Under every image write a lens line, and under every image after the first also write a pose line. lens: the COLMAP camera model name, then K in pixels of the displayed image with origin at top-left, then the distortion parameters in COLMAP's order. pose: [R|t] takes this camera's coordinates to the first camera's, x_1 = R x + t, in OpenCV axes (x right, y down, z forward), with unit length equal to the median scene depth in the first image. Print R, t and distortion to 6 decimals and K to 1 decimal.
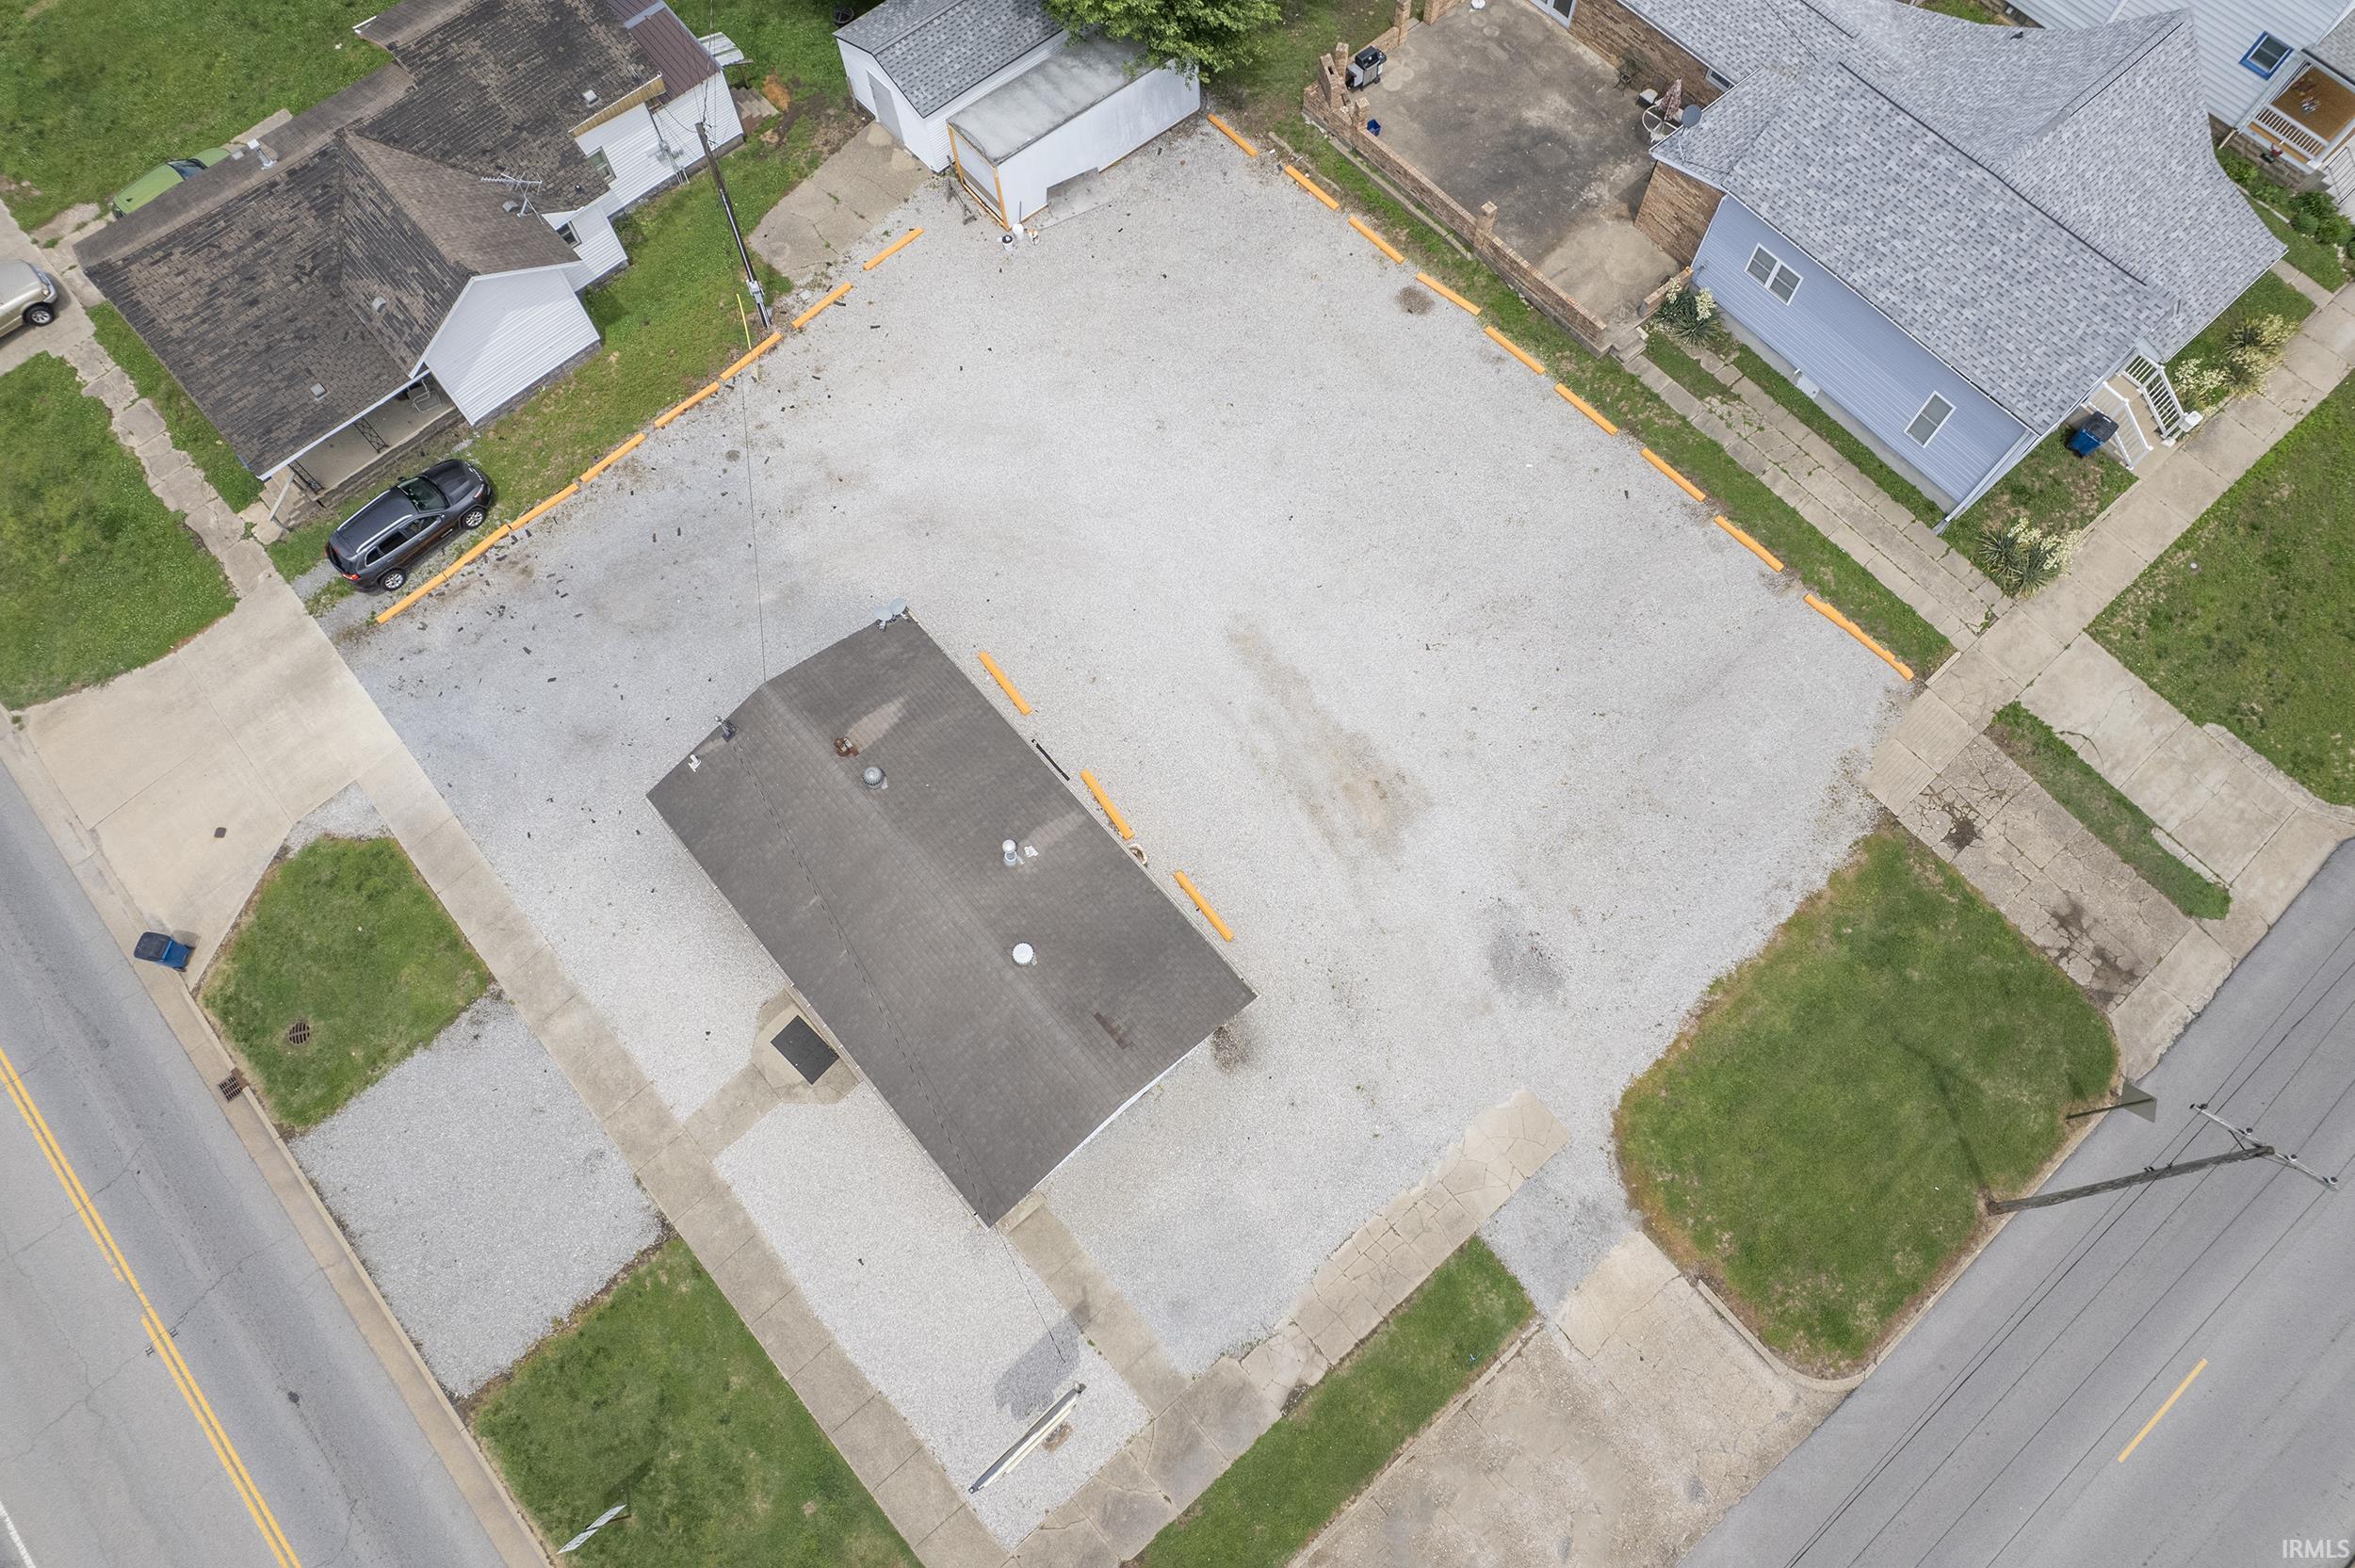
lens RADIAL K [[1504.4, 0, 1181.5], [0, 1504.4, 788.8], [0, 0, 1]] dist [-0.078290, 0.070789]
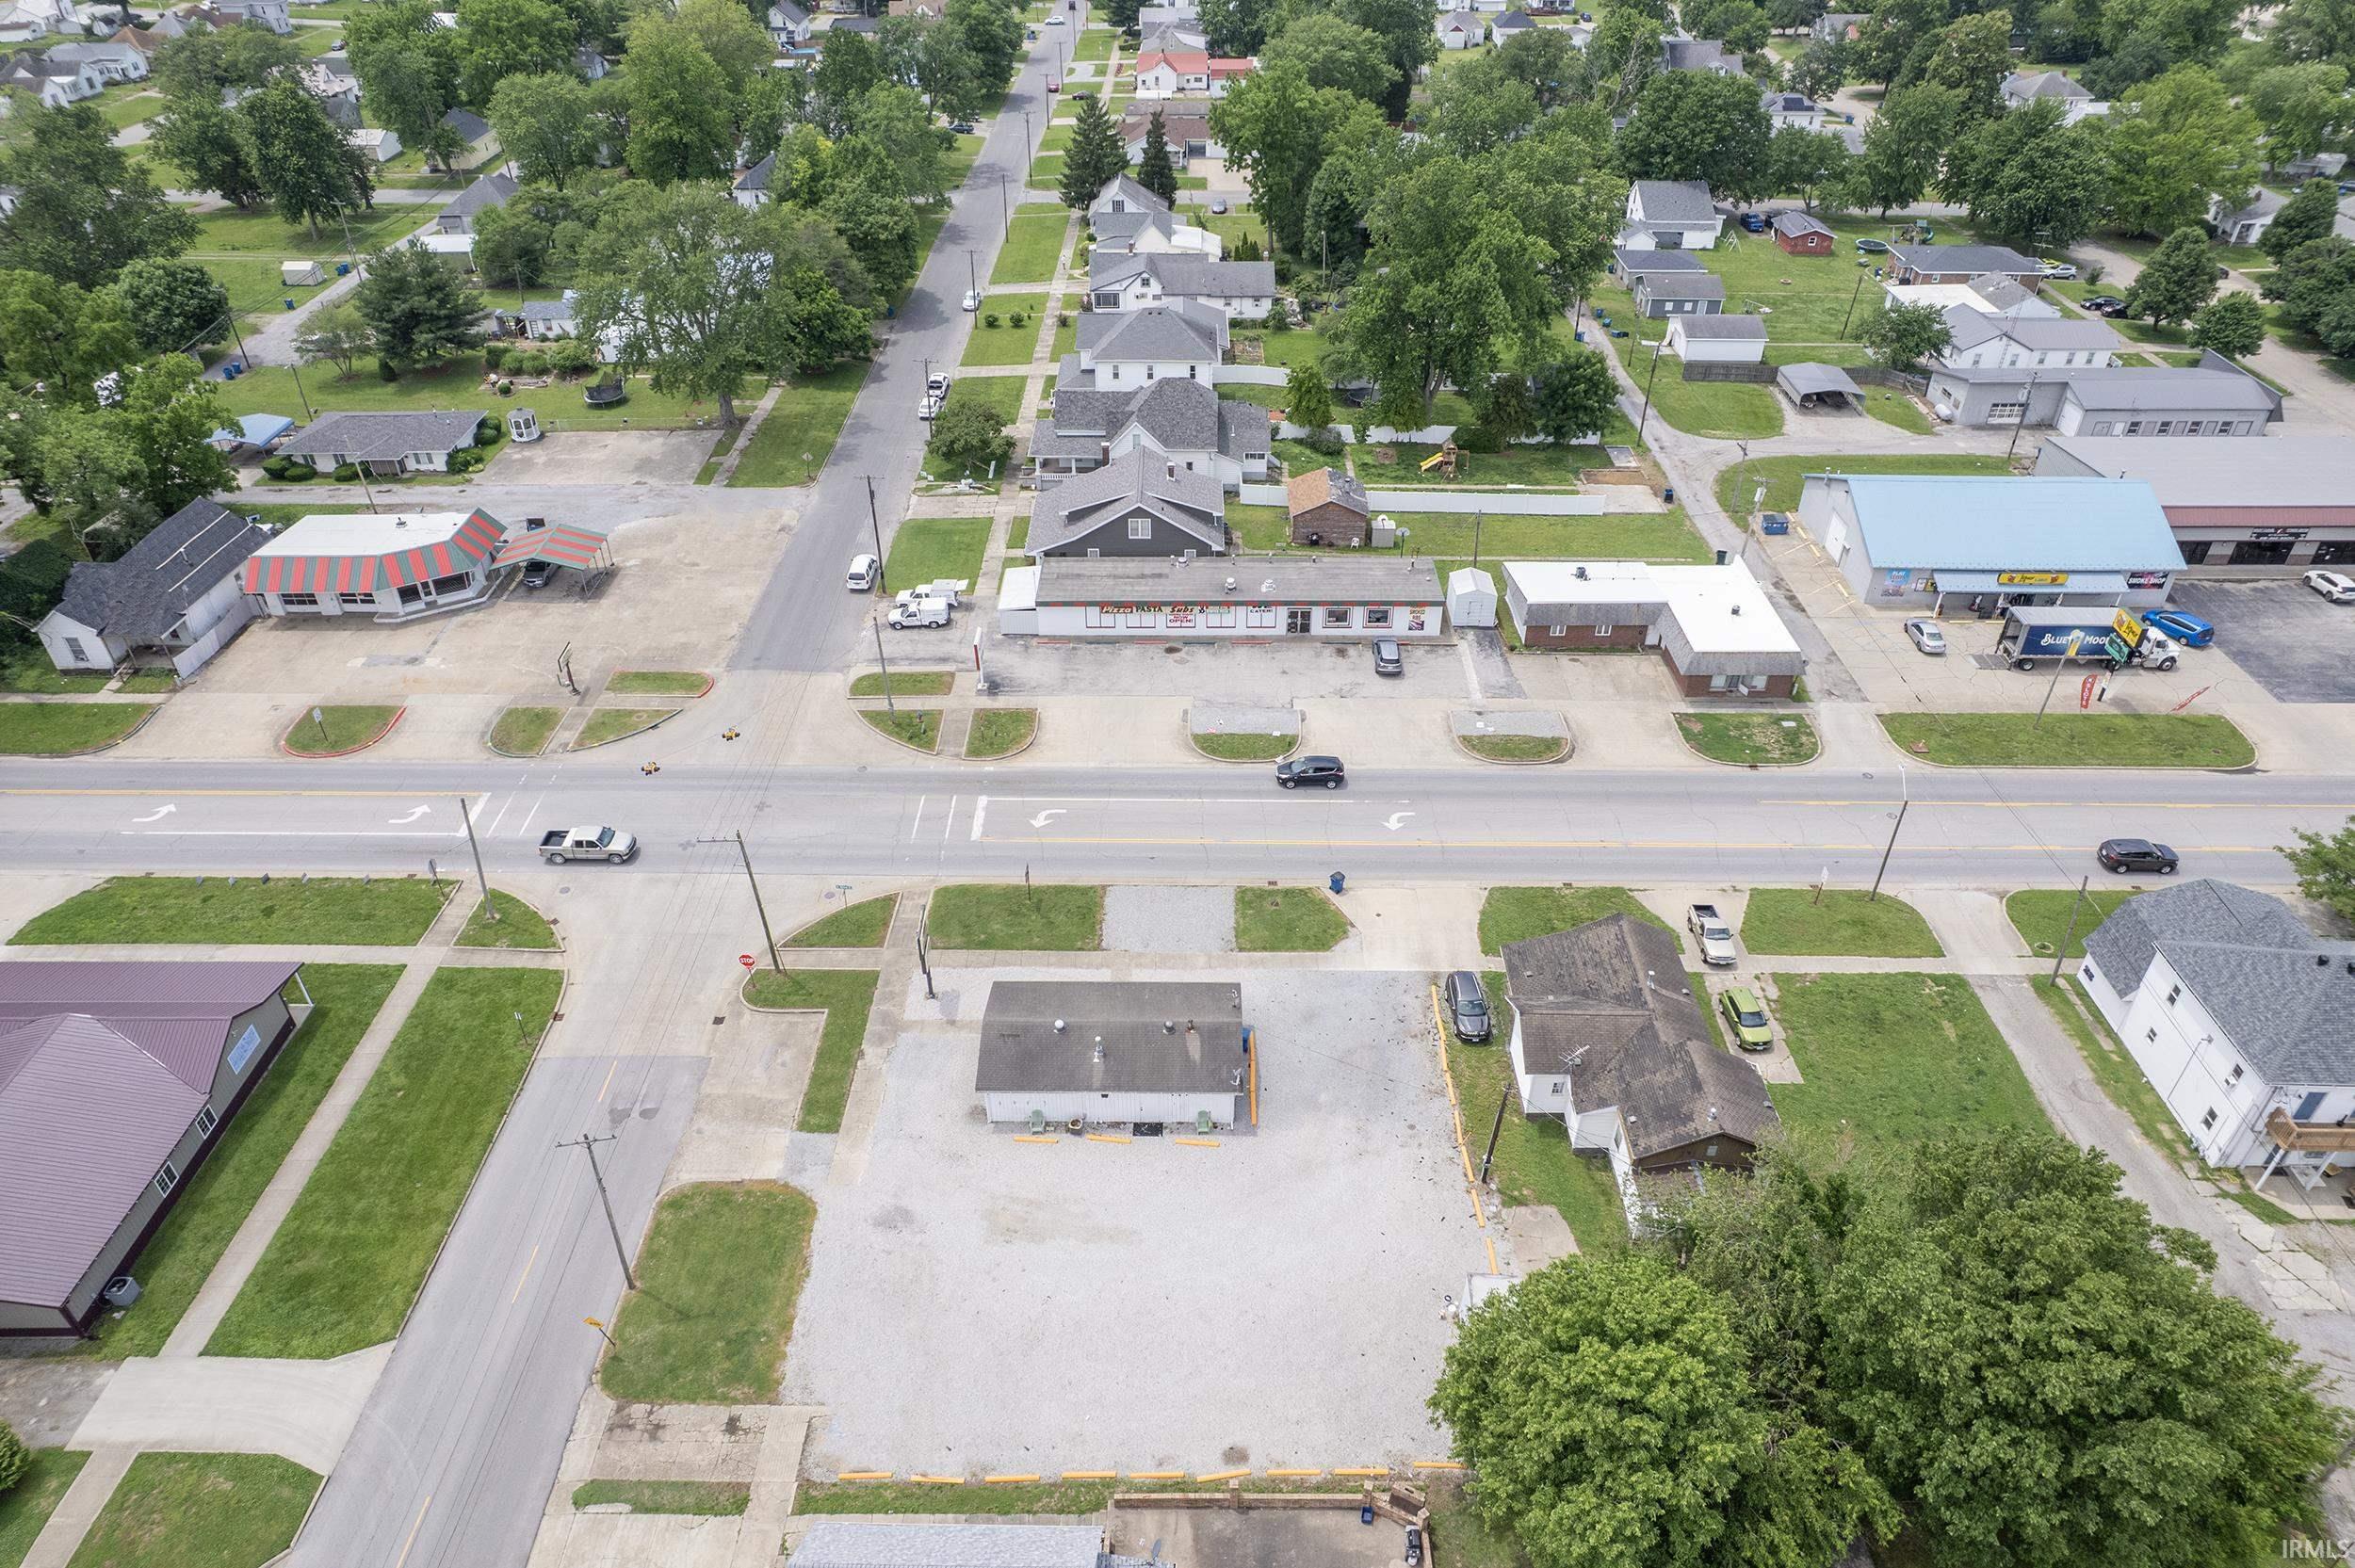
lens RADIAL K [[1504.4, 0, 1181.5], [0, 1504.4, 788.8], [0, 0, 1]] dist [-0.078290, 0.070789]
pose [[-0.667413, 0.448740, -0.594301, 0.815153], [-0.691026, -0.075736, 0.718851, -1.377938], [0.277567, 0.890448, 0.360638, -0.082618]]
